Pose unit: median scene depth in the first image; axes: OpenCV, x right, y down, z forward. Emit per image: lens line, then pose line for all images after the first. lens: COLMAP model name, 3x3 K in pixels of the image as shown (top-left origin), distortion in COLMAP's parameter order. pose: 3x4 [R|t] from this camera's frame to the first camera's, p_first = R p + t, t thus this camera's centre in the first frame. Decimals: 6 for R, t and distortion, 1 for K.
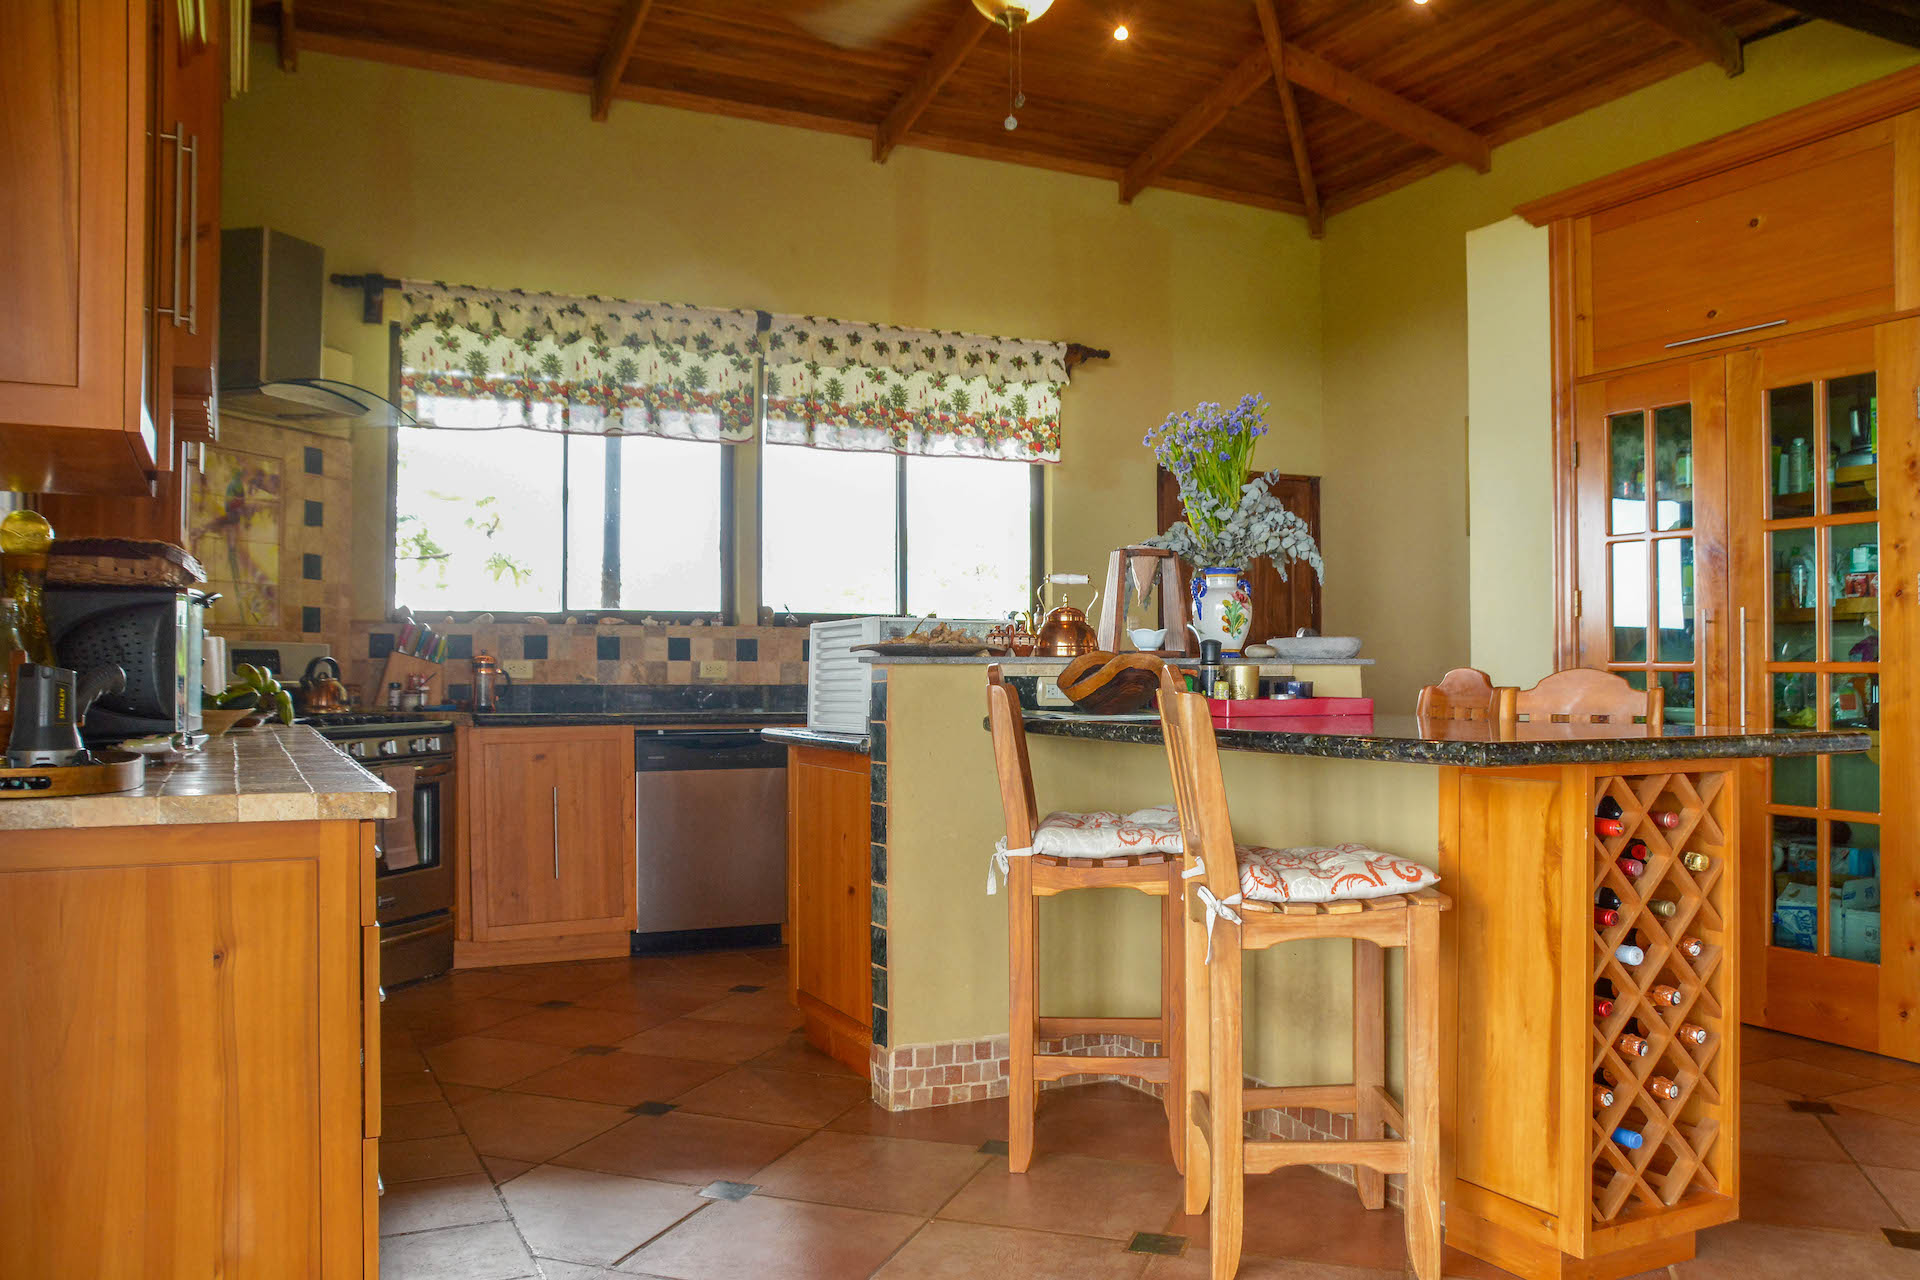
lens RADIAL K [[1527.2, 0, 961.5], [0, 1527.2, 640.9], [0, 0, 1]] dist [-0.045761, 0.016698]
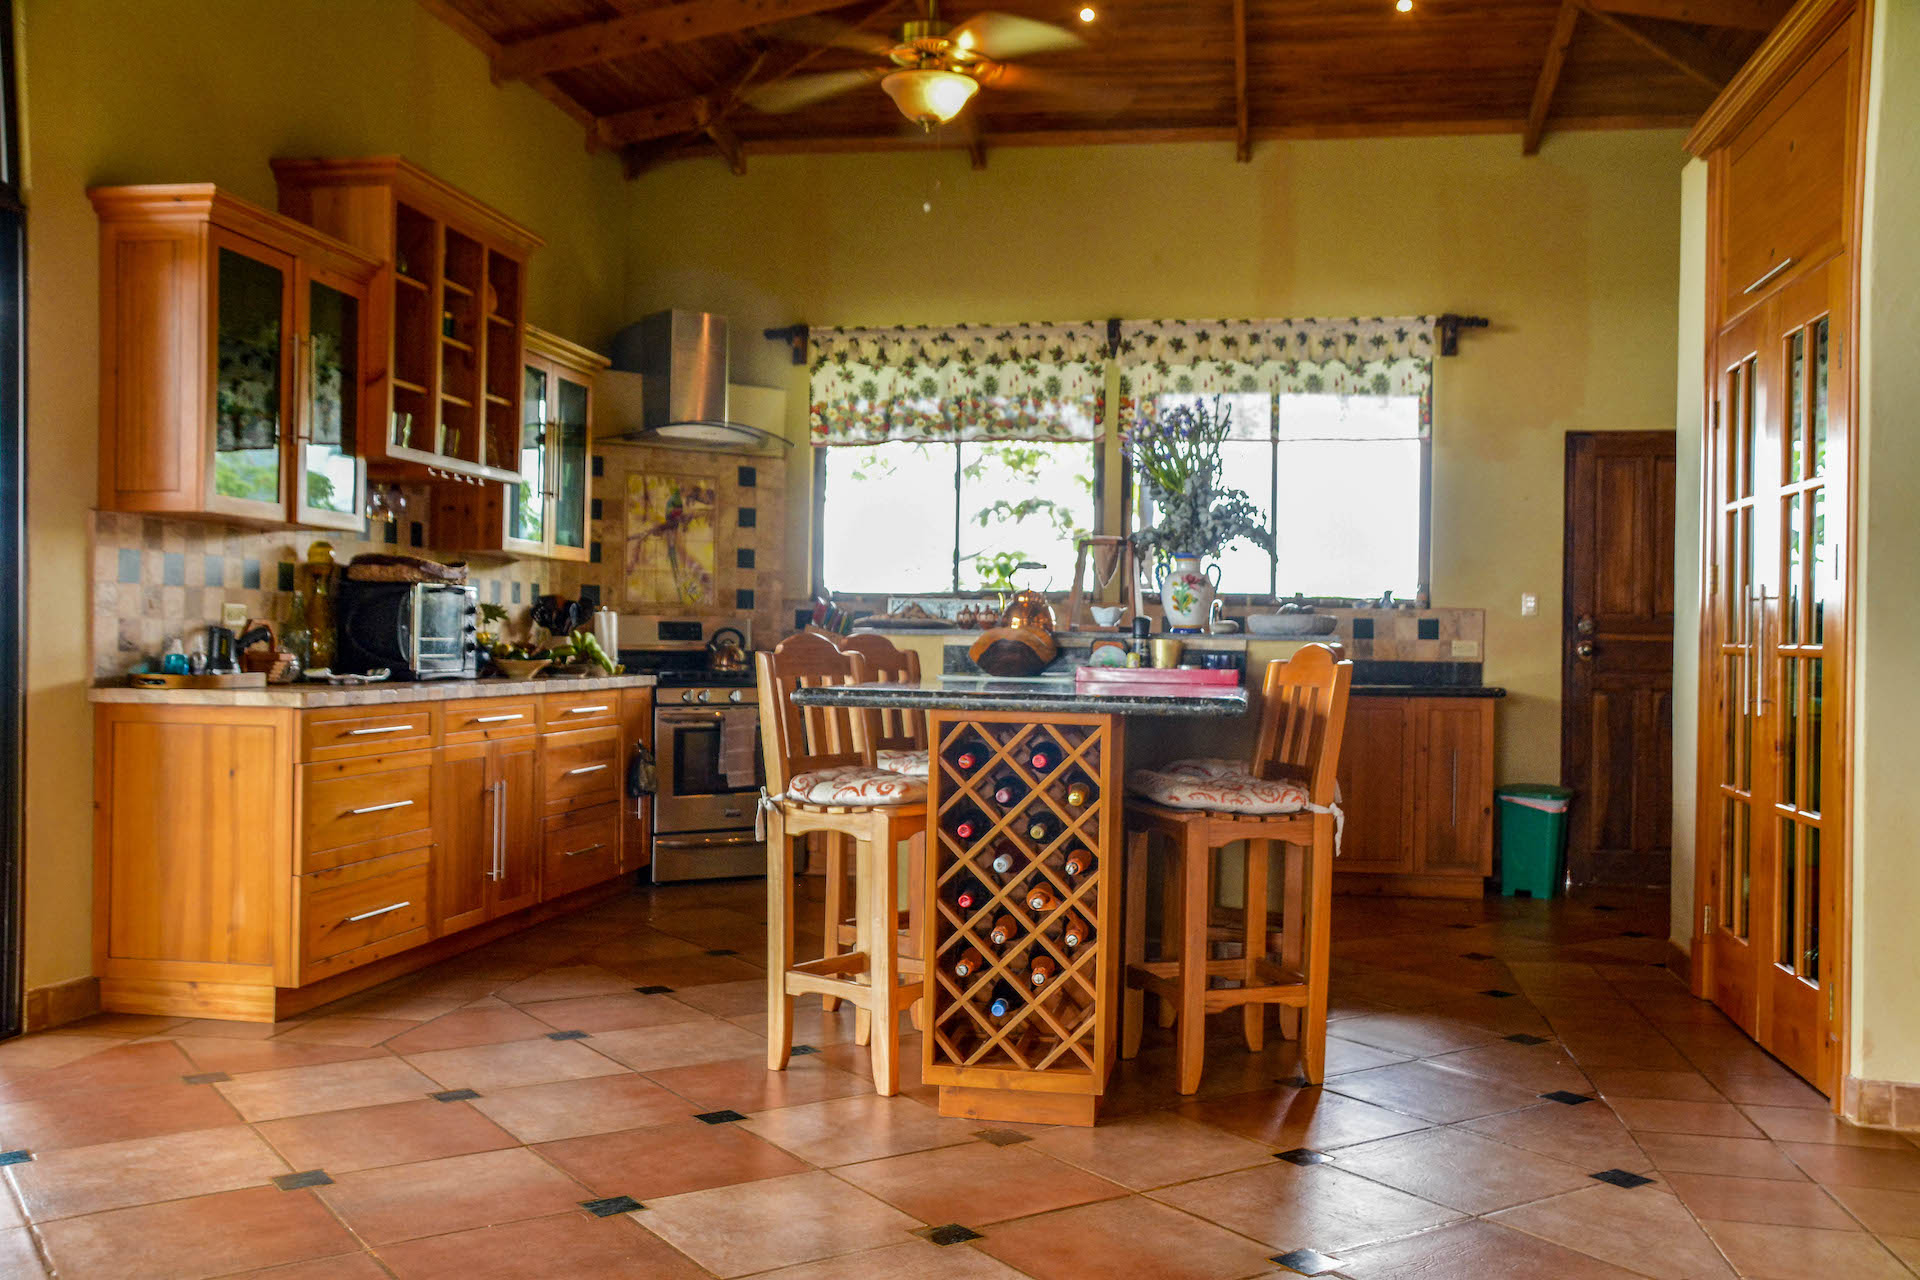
lens RADIAL K [[1758.7, 0, 960.1], [0, 1758.7, 642.2], [0, 0, 1]] dist [0.019634, 0.000000]
pose [[0.813056, 0.015835, -0.581970, 0.565030], [-0.007426, 0.999831, 0.016831, -0.003673], [0.582138, -0.009363, 0.813036, -0.114288]]
